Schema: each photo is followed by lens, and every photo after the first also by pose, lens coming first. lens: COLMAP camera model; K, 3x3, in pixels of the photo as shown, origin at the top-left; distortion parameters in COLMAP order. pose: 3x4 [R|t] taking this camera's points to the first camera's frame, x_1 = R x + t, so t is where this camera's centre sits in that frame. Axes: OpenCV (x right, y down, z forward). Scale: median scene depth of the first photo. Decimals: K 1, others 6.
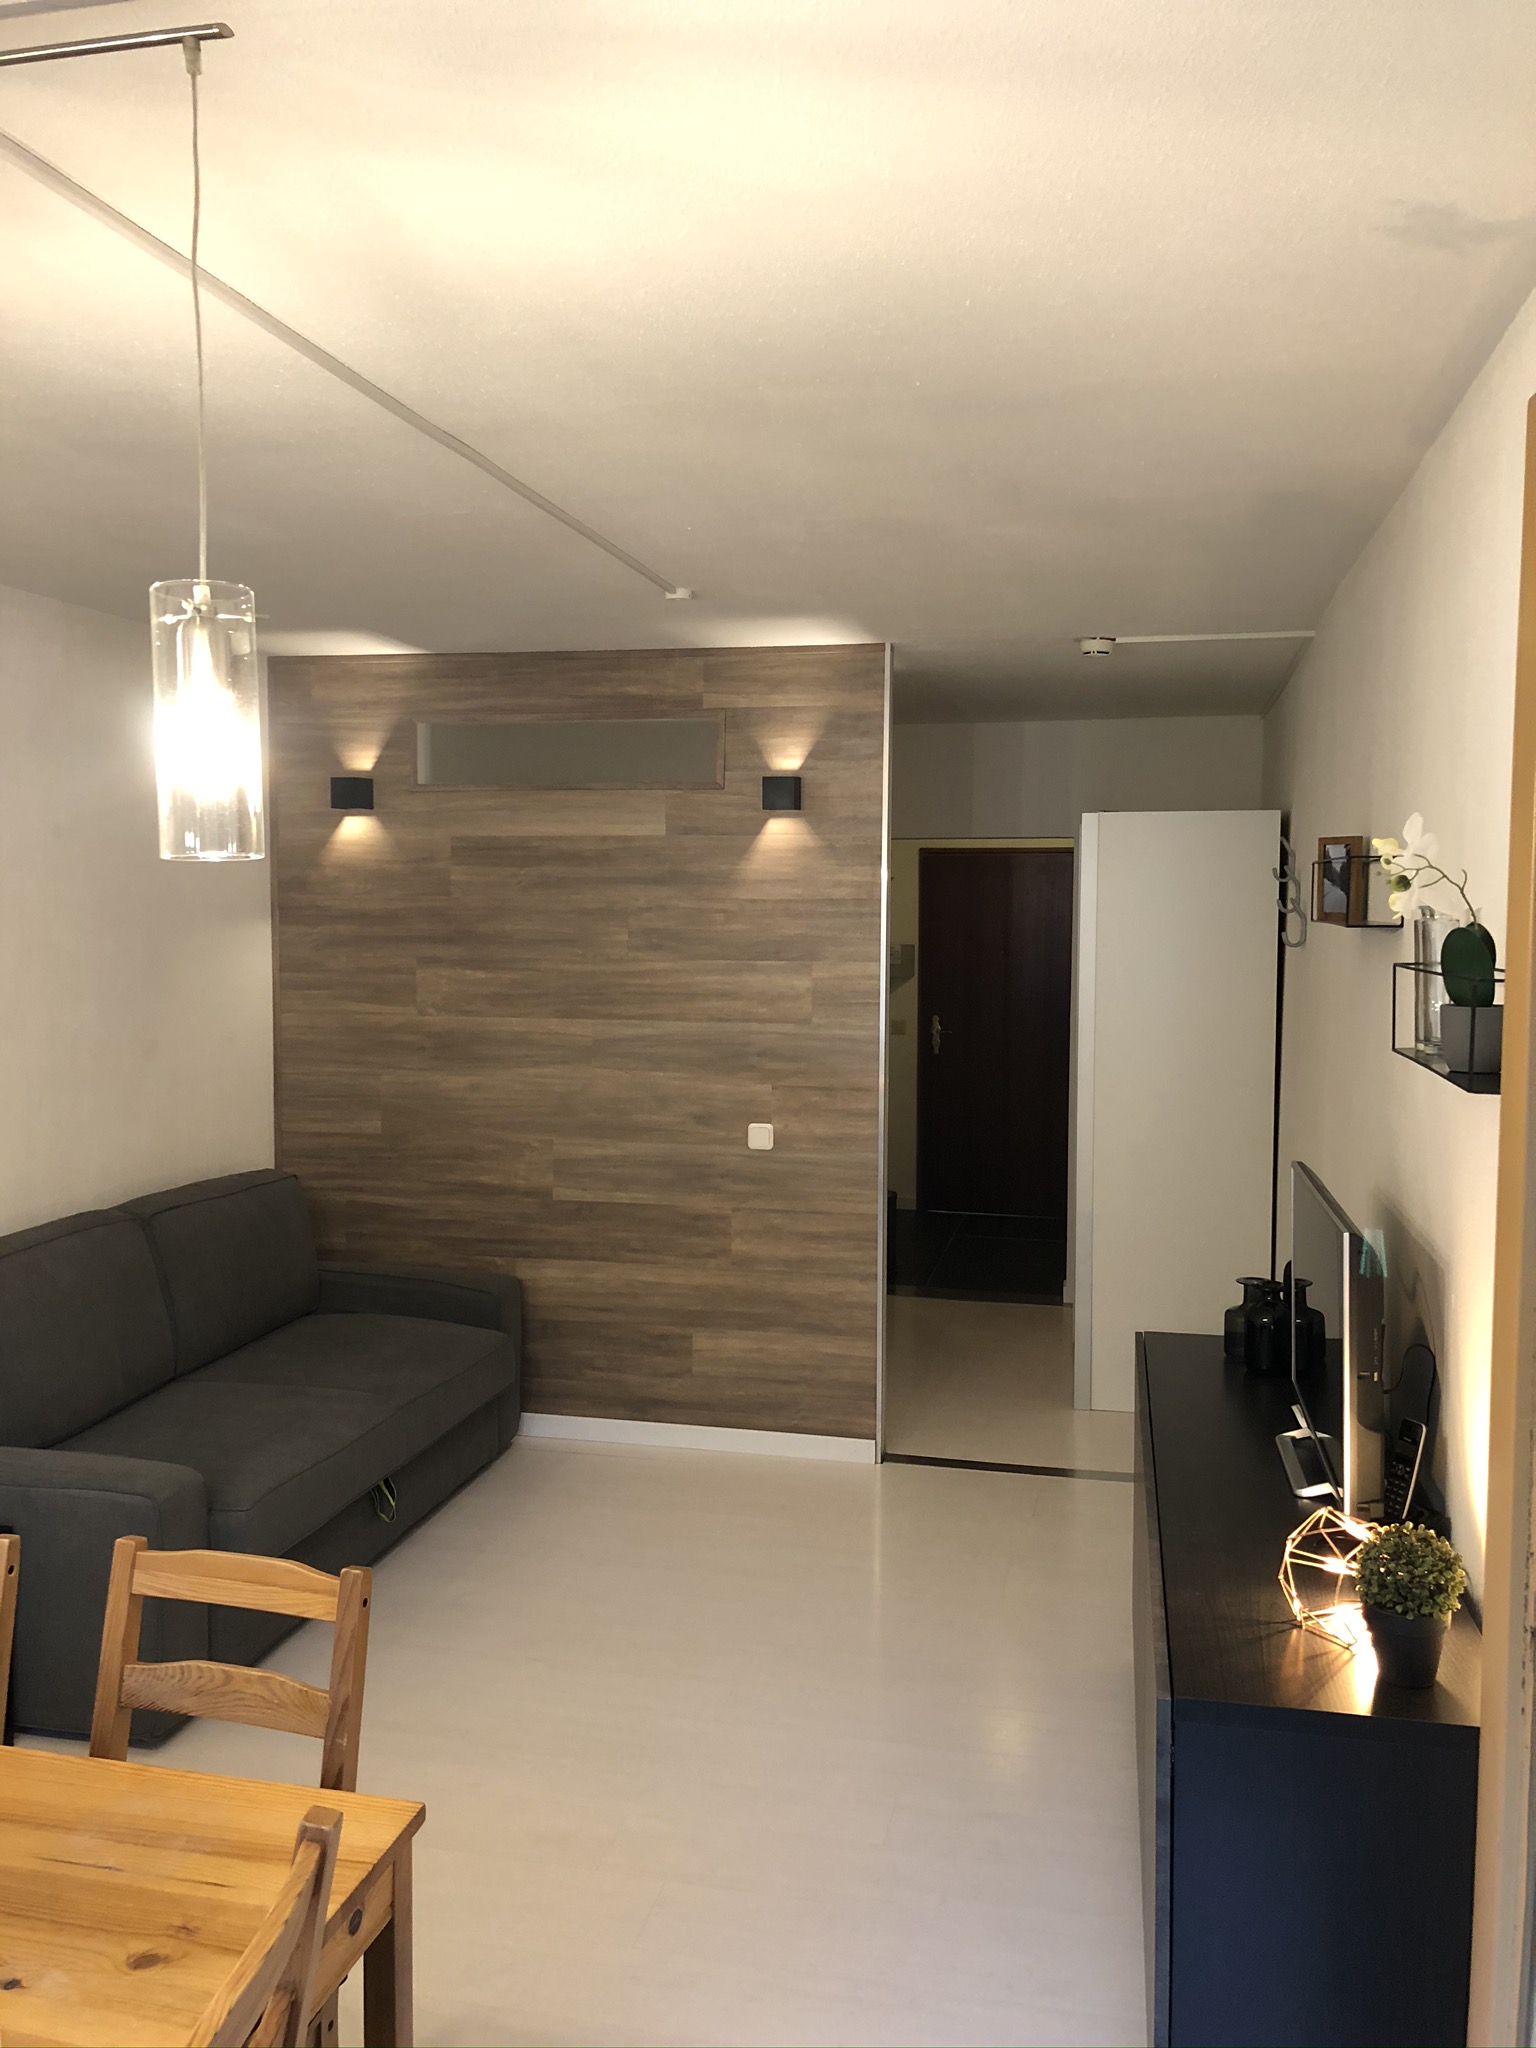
lens RADIAL K [[1658.1, 0, 768.0], [0, 1658.1, 1024.0], [0, 0, 1]] dist [0.049990, -0.072927]
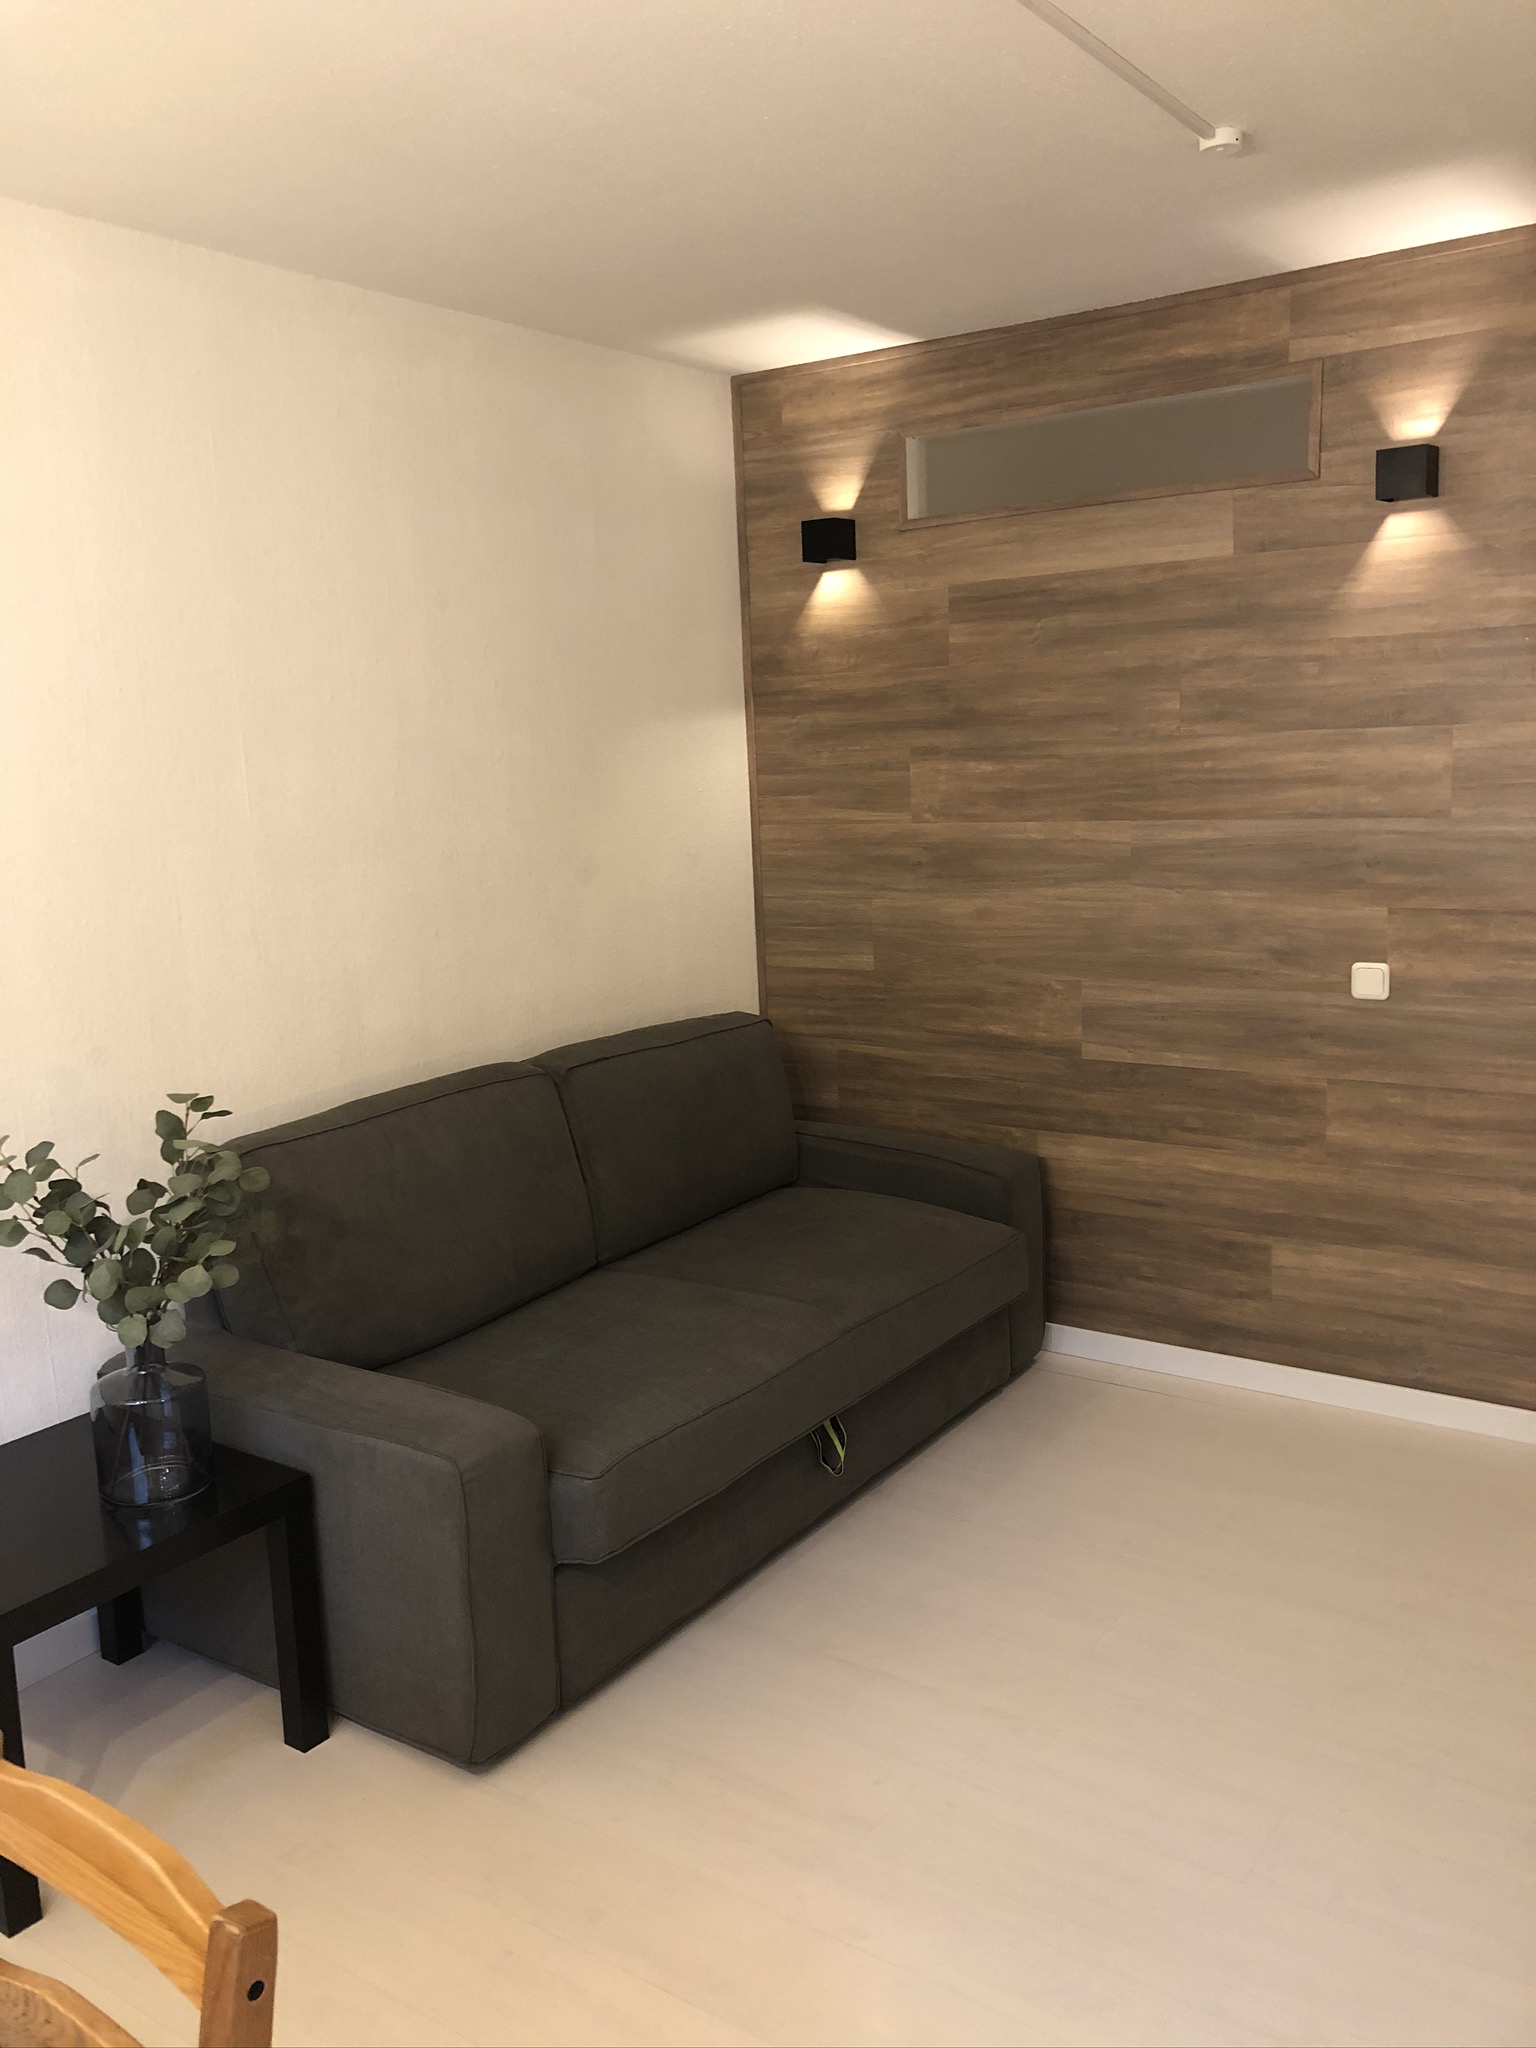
lens RADIAL K [[1645.1, 0, 762.1], [0, 1645.1, 1011.4], [0, 0, 1]] dist [0.086571, -0.232809]
pose [[0.922685, 0.018371, -0.385117, 0.027888], [0.020314, 0.995161, 0.096140, 0.007613], [0.385020, -0.096530, 0.917846, 0.247308]]
